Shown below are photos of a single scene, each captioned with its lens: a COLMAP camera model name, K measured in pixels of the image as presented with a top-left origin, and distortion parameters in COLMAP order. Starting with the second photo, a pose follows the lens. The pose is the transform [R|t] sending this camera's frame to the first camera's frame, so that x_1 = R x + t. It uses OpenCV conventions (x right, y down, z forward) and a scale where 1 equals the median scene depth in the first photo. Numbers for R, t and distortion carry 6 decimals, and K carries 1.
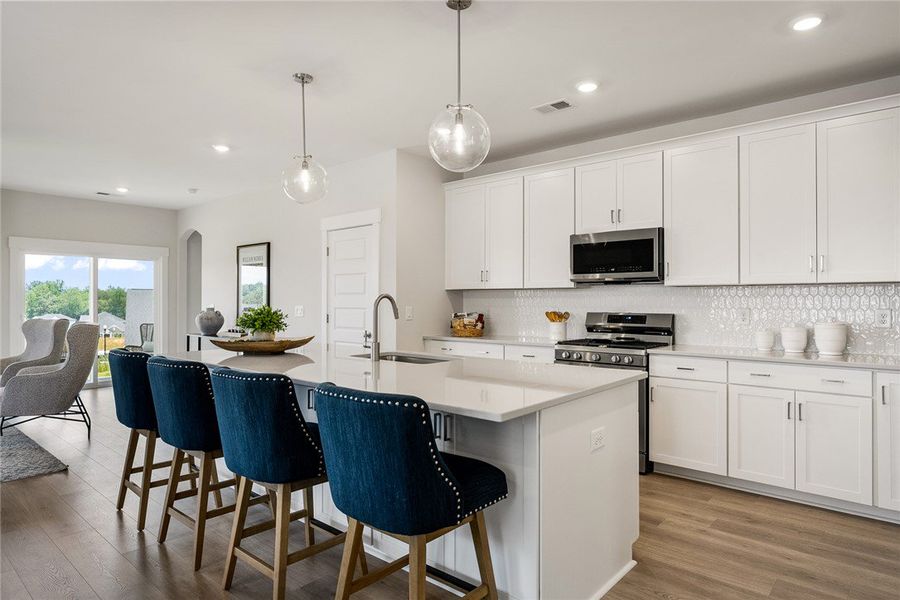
lens RADIAL K [[520.4, 0, 446.6], [0, 520.4, 294.2], [0, 0, 1]] dist [0.001656, -0.001225]
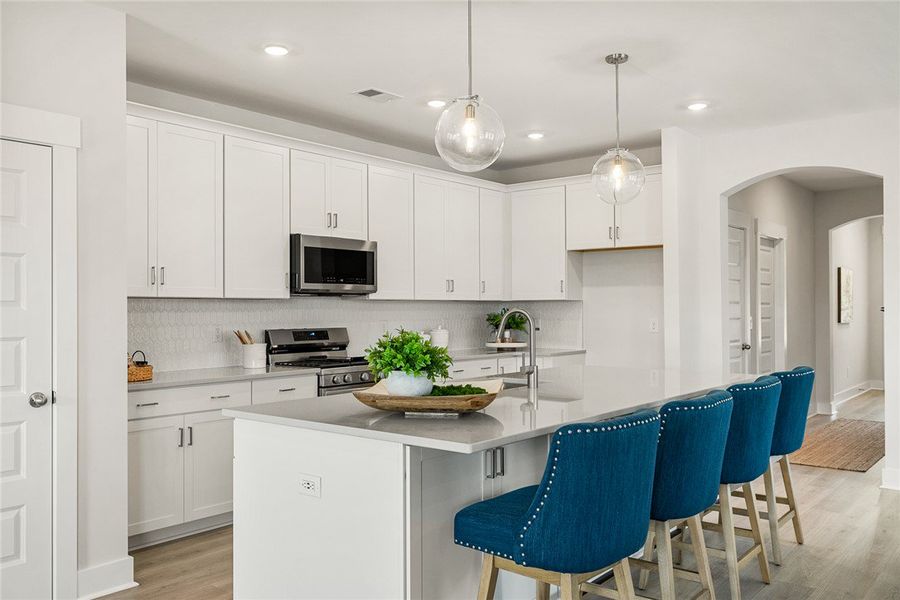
lens RADIAL K [[755.2, 0, 448.3], [0, 755.2, 304.0], [0, 0, 1]] dist [0.016170, -0.001197]
pose [[-0.036219, 0.010551, 0.999288, -0.980217], [0.000611, 0.999944, -0.010536, 0.008151], [-0.999344, 0.000229, -0.036223, 0.844192]]
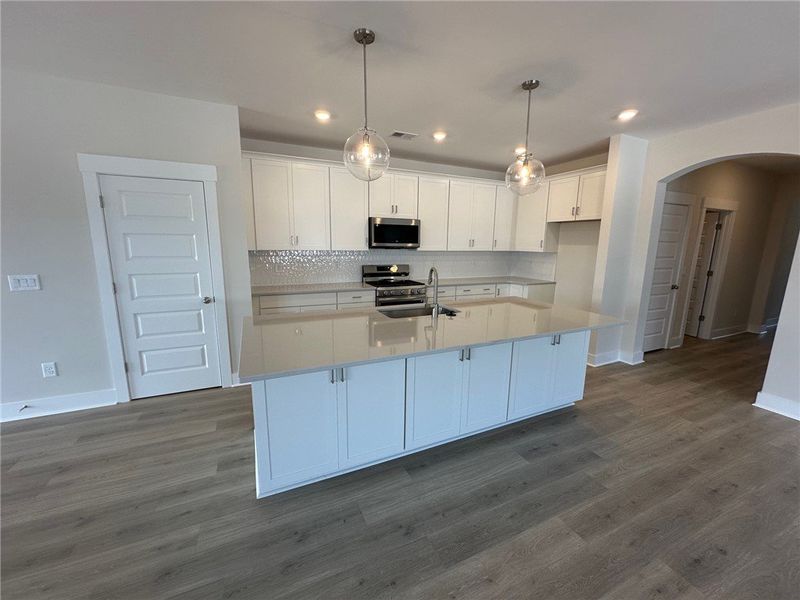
lens RADIAL K [[324.2, 0, 399.0], [0, 324.2, 301.3], [0, 0, 1]] dist [-0.002749, 0.000756]
pose [[0.407730, -0.153940, 0.900033, -0.674155], [-0.018673, 0.984074, 0.176774, -0.040117], [-0.912912, -0.088882, 0.398362, 0.530114]]
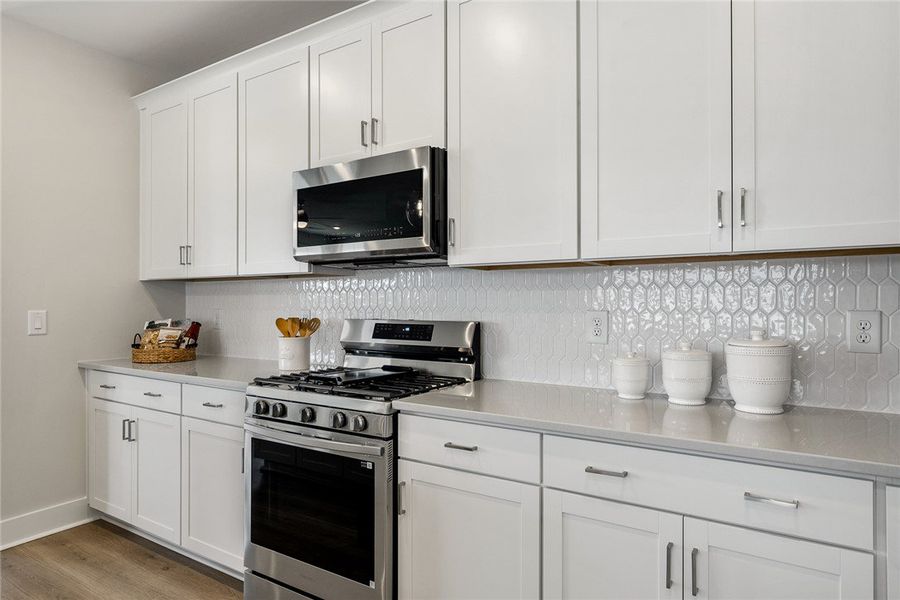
lens RADIAL K [[520.4, 0, 453.1], [0, 520.4, 298.4], [0, 0, 1]] dist [0.001656, -0.001225]
pose [[0.989894, -0.001197, 0.141807, 0.332158], [0.000850, 0.999996, 0.002513, 0.012621], [-0.141809, -0.002367, 0.989891, 0.478101]]
